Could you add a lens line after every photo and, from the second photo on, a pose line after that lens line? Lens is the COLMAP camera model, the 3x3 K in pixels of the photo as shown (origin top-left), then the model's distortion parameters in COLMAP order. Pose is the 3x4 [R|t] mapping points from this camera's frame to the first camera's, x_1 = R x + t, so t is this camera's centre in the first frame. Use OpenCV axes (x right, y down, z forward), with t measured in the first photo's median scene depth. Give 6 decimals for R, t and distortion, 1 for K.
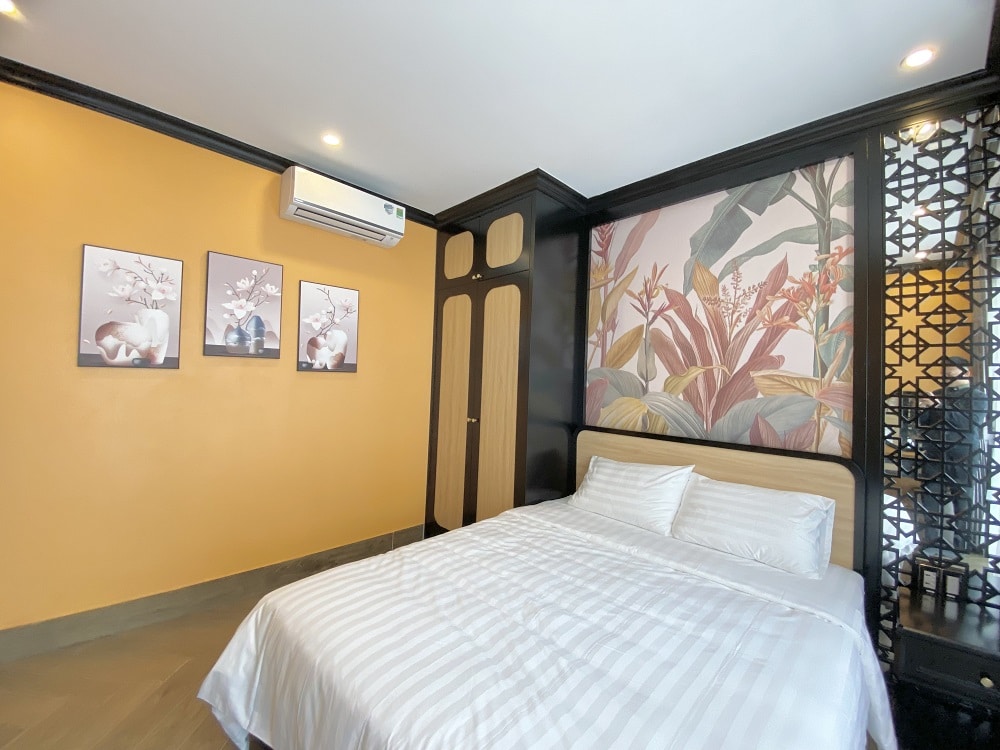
lens RADIAL K [[402.6, 0, 499.0], [0, 402.6, 370.4], [0, 0, 1]] dist [-0.000479, -0.000146]
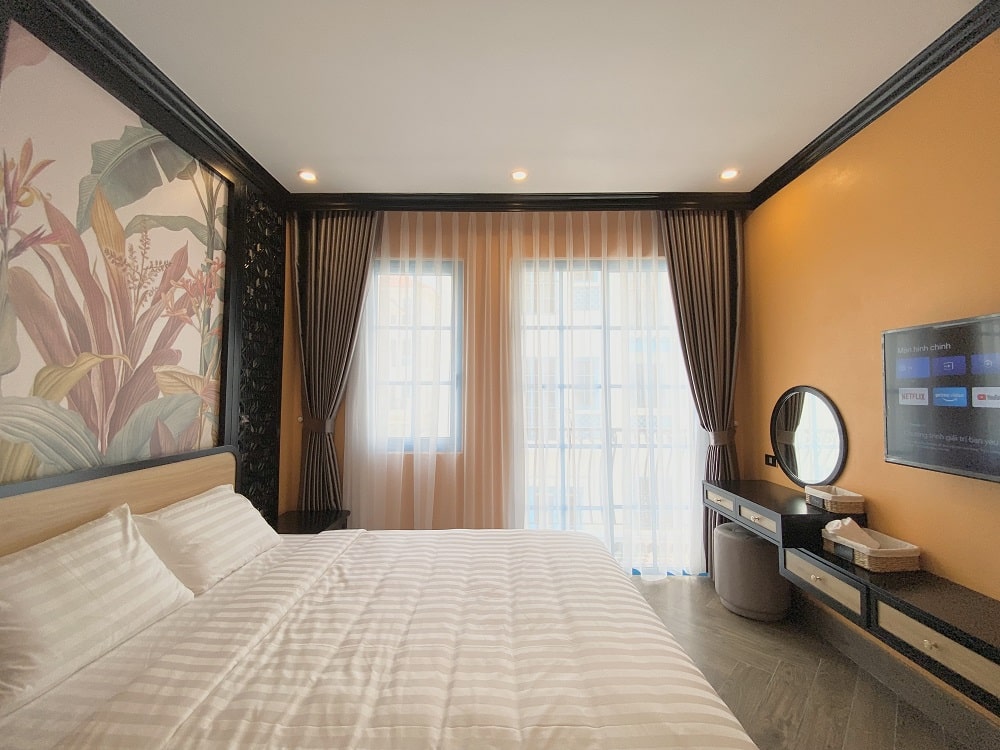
lens RADIAL K [[402.6, 0, 497.7], [0, 402.6, 377.5], [0, 0, 1]] dist [-0.000479, -0.000146]
pose [[-0.680205, 0.005299, 0.733003, -0.427129], [-0.032761, 0.998755, -0.037622, 0.033052], [-0.732290, -0.049604, -0.679184, 1.028324]]
